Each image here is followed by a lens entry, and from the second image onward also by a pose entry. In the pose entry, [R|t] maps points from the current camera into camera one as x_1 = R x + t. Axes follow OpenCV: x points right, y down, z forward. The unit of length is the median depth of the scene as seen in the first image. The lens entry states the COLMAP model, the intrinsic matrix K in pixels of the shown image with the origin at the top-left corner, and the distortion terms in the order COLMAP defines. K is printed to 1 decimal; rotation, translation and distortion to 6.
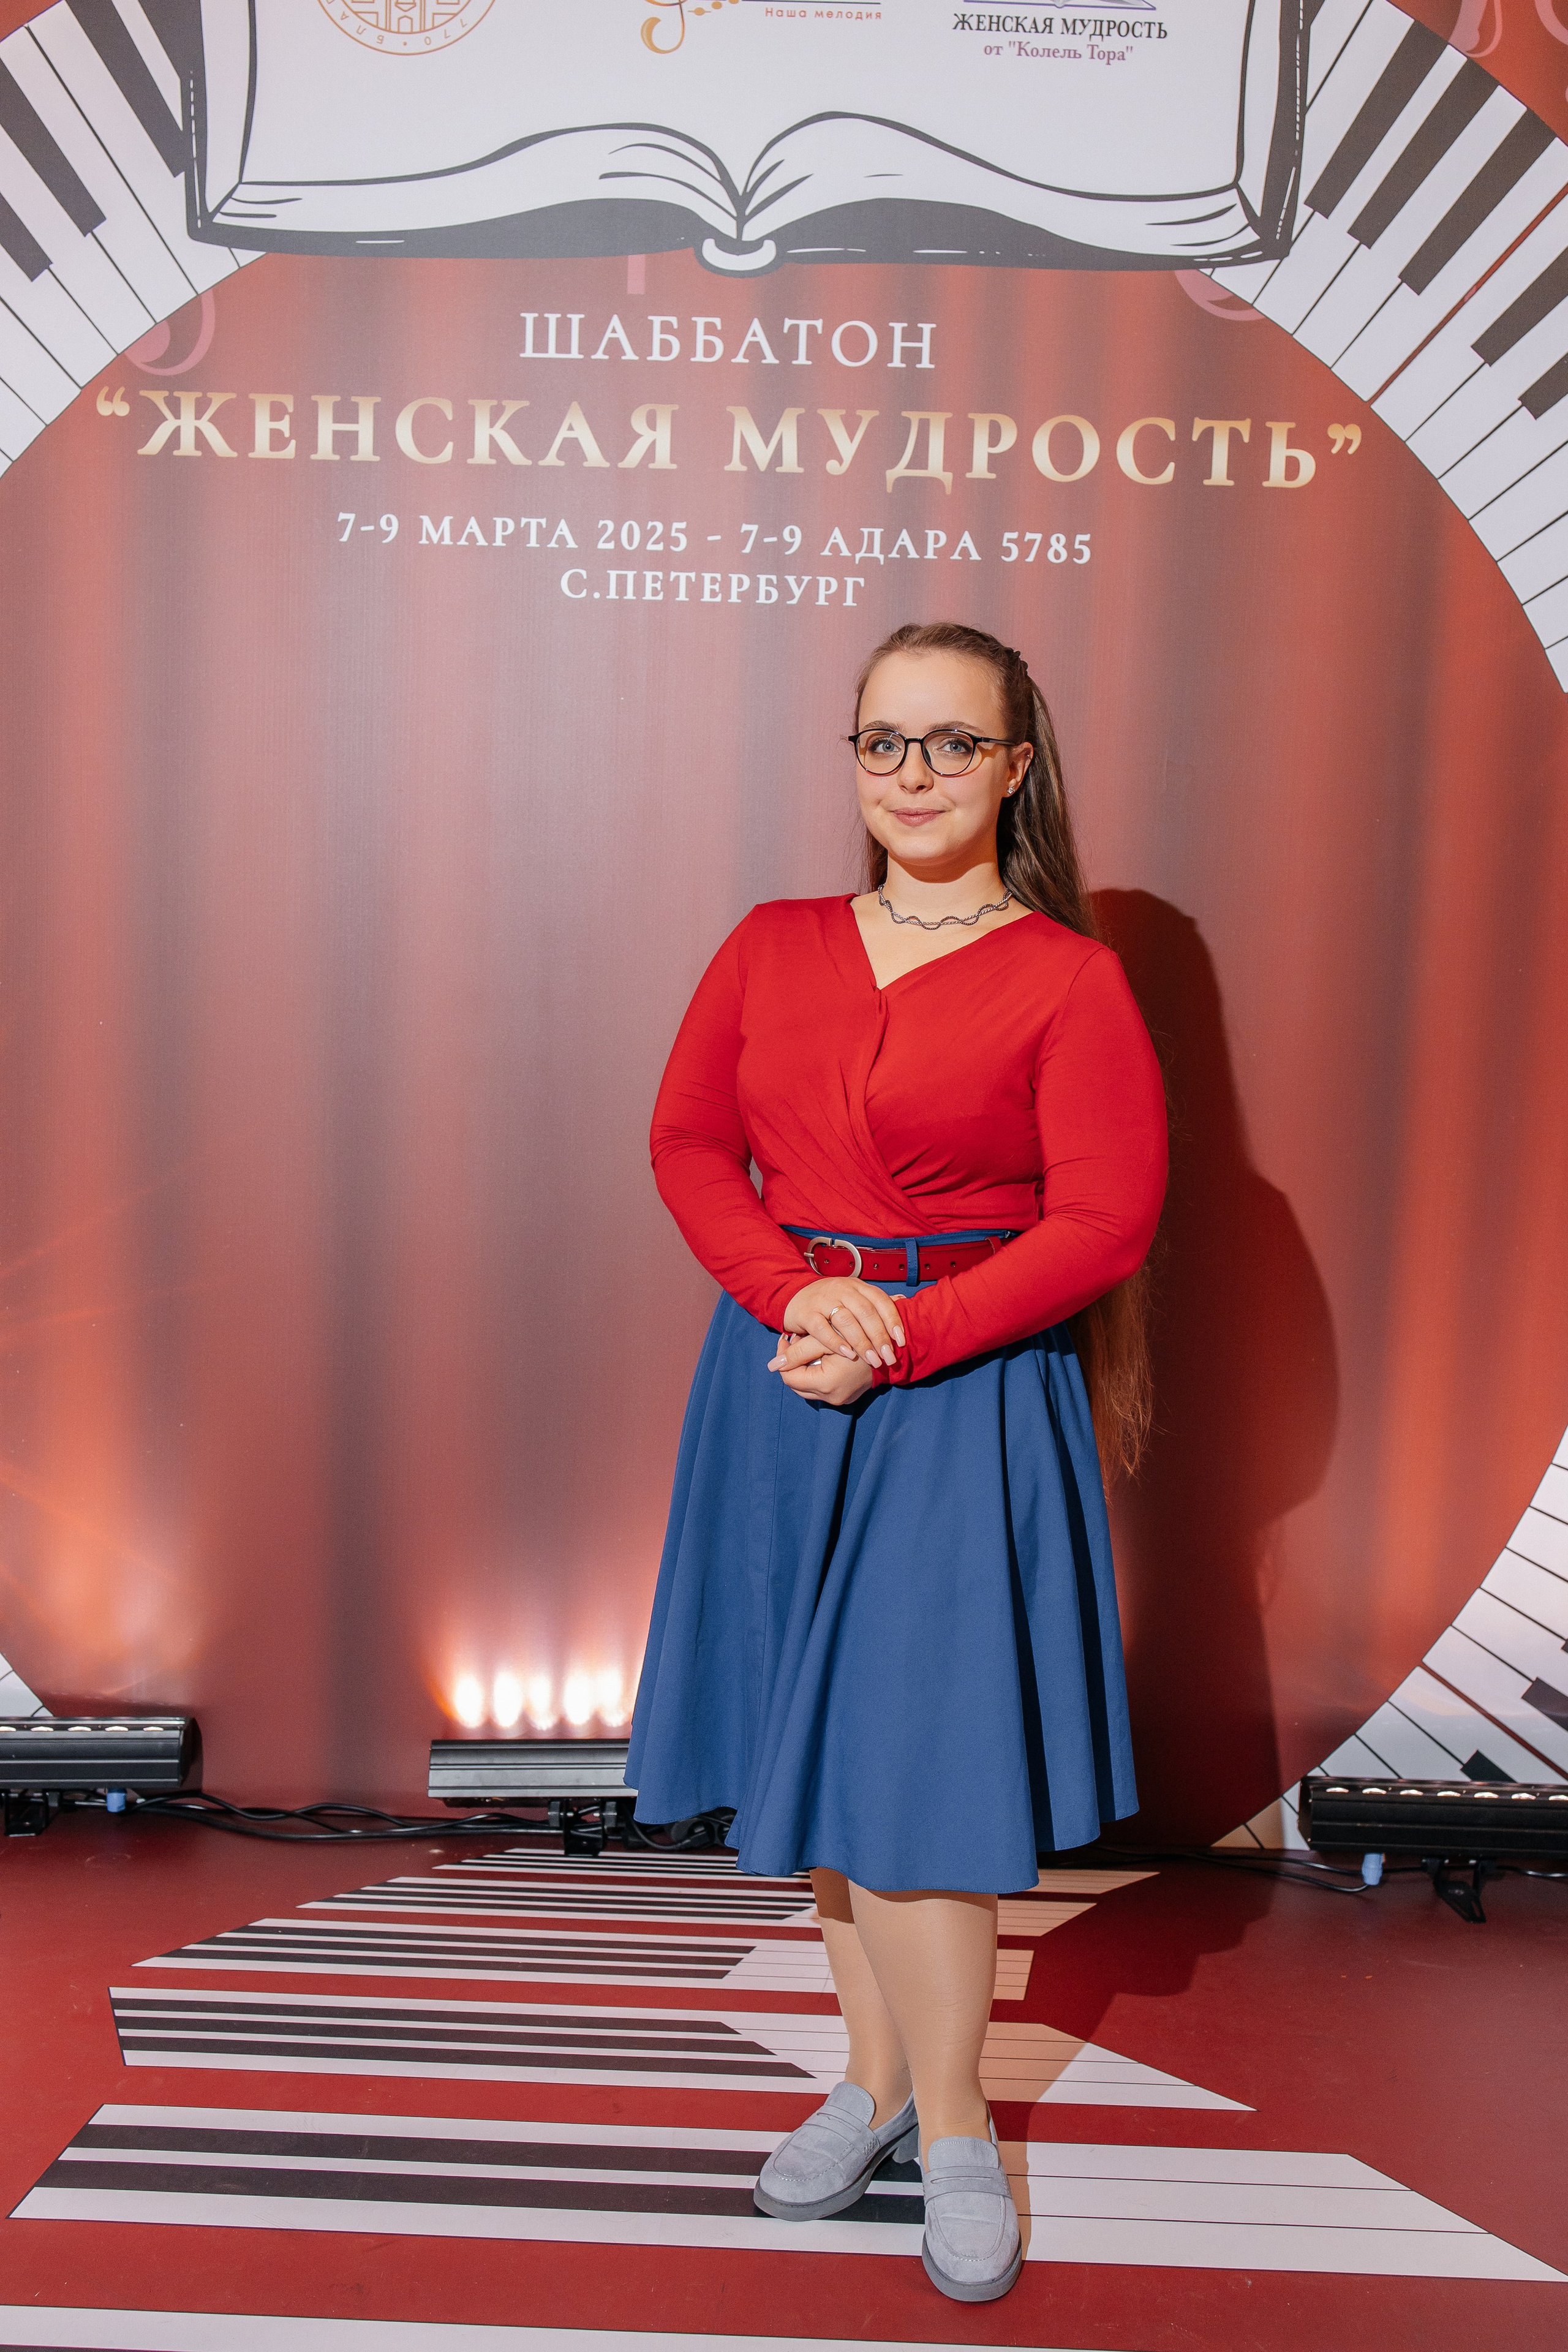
lens RADIAL K [[2490.9, 0, 794.2], [0, 2490.9, 1168.0], [0, 0, 1]] dist [0.024758, 0.000000]
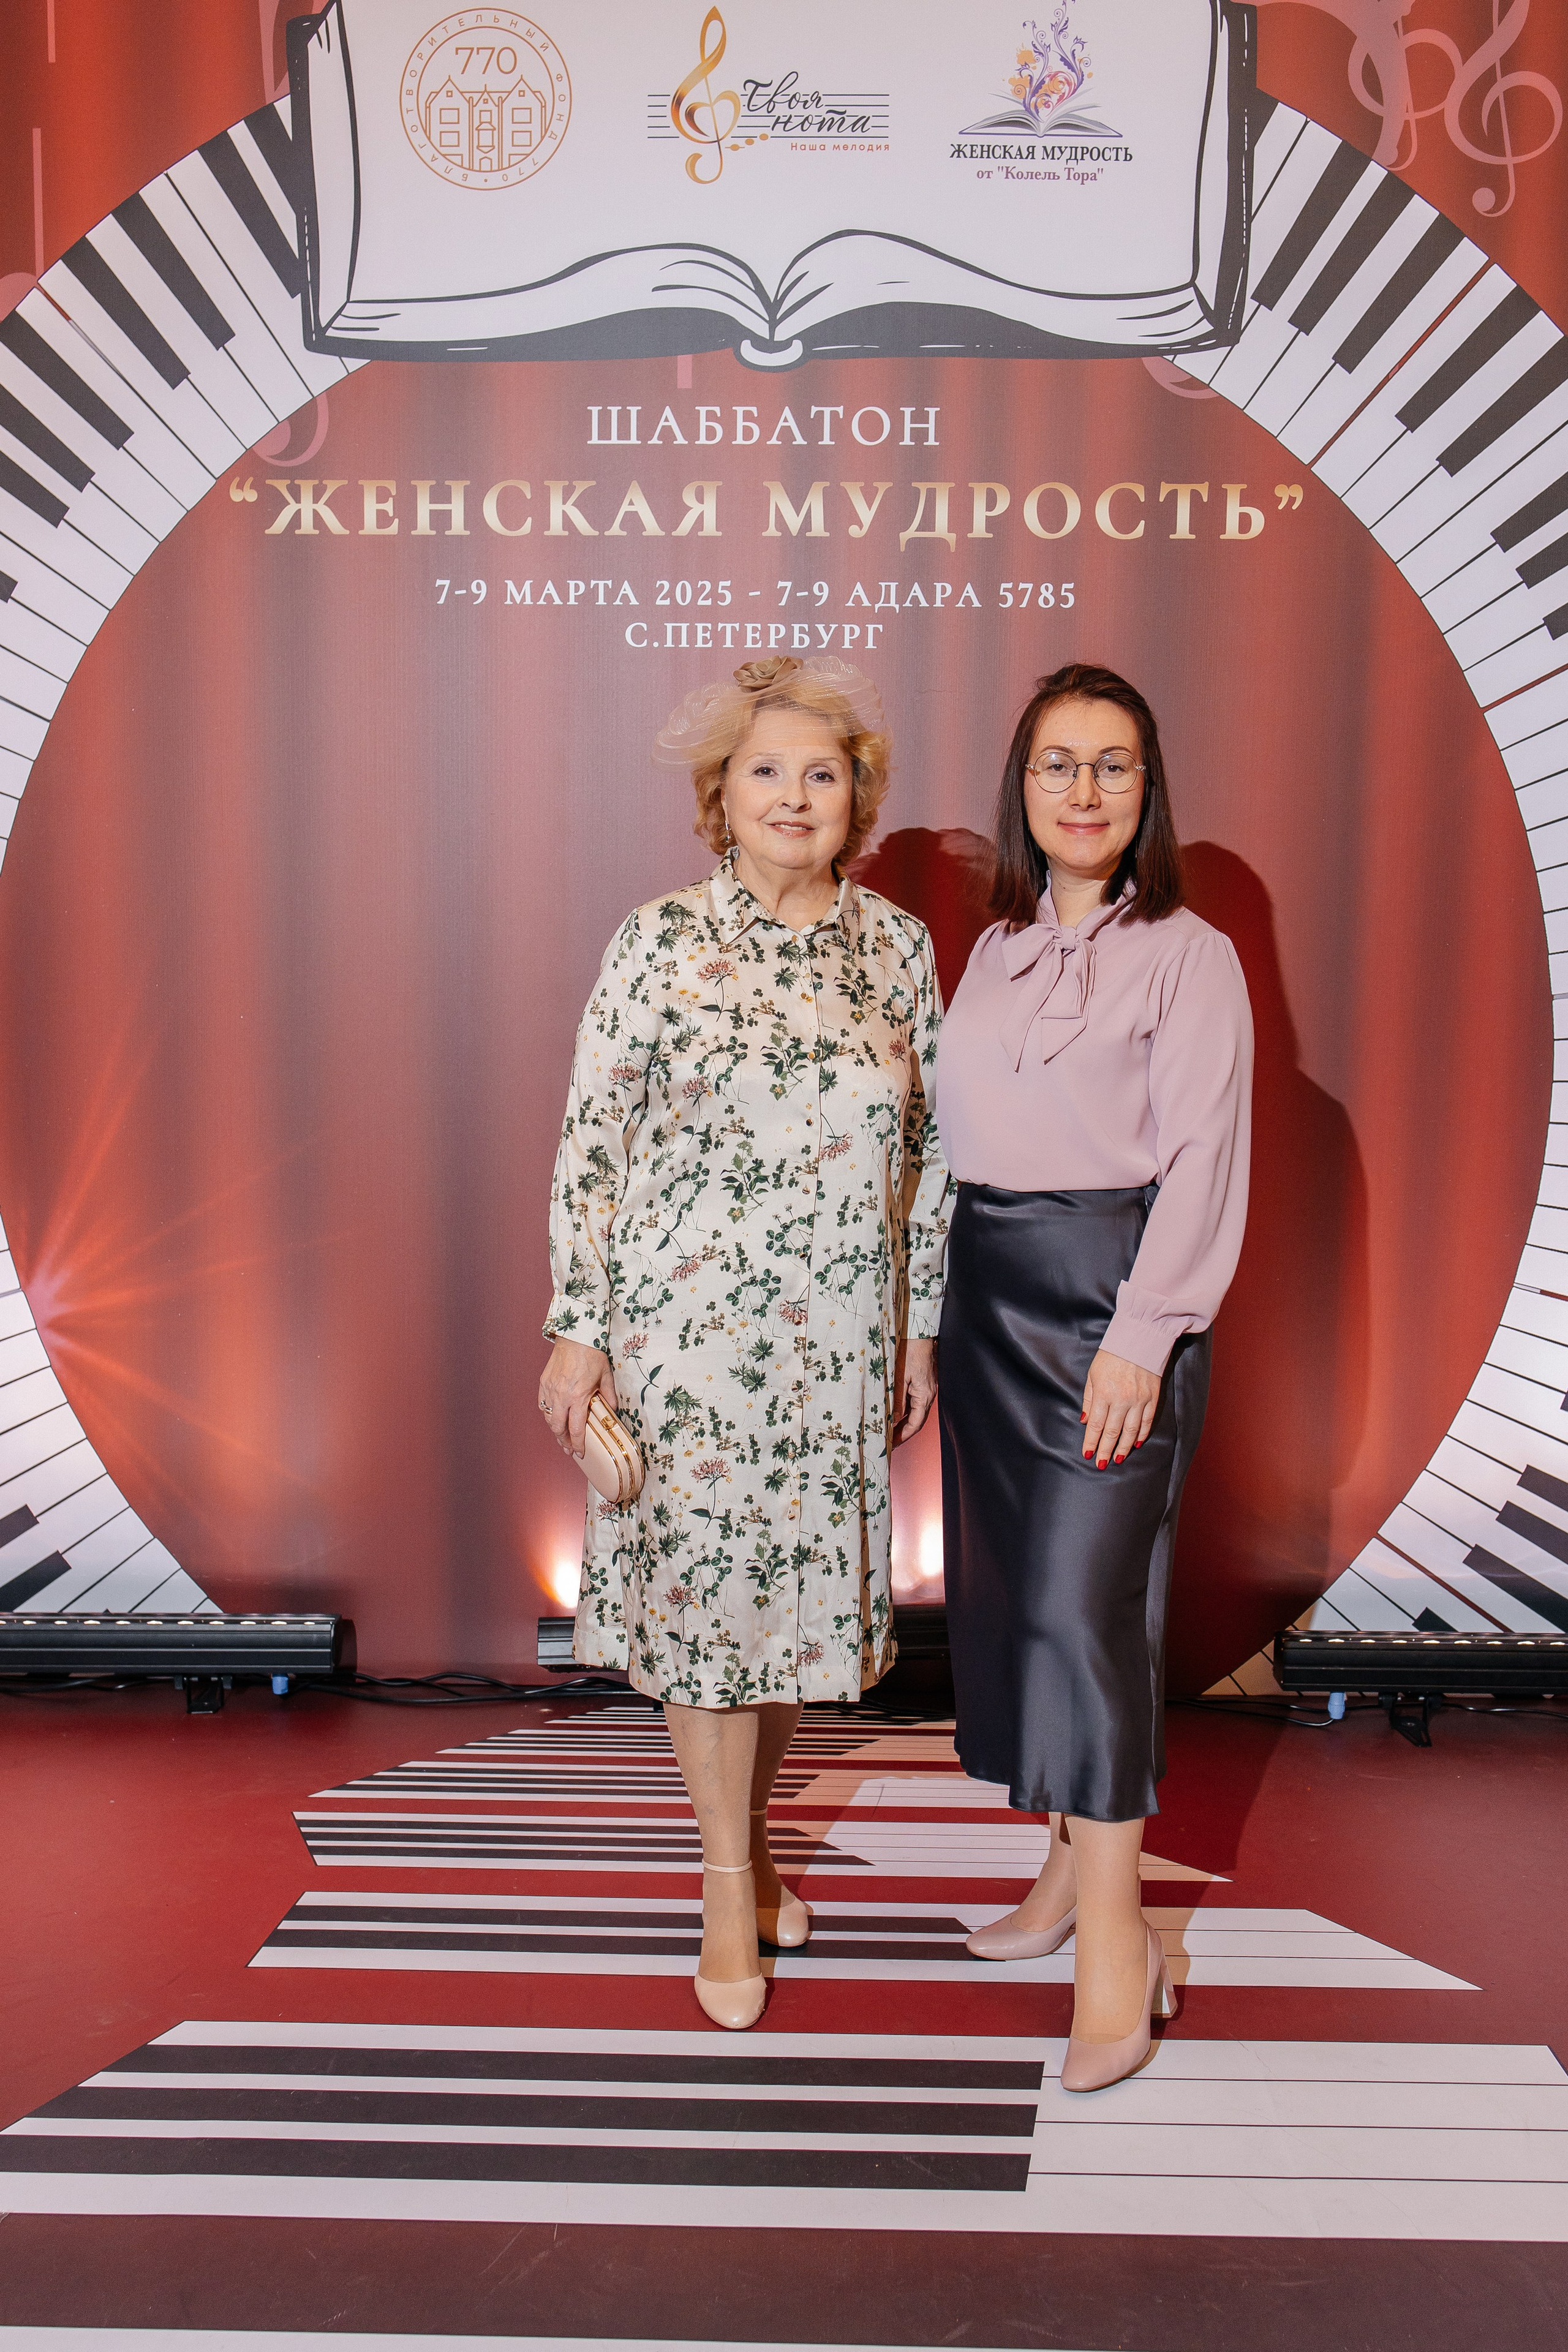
lens RADIAL K [[2490.9, 0, 776.9], [0, 2490.9, 1185.9], [0, 0, 1]] dist [0.024758, 0.000000]
pose [[0.999707, -0.022609, -0.008597, -0.018258], [0.022777, 0.999541, 0.019956, 0.003845], [0.008142, -0.020146, 0.999764, -0.184394]]
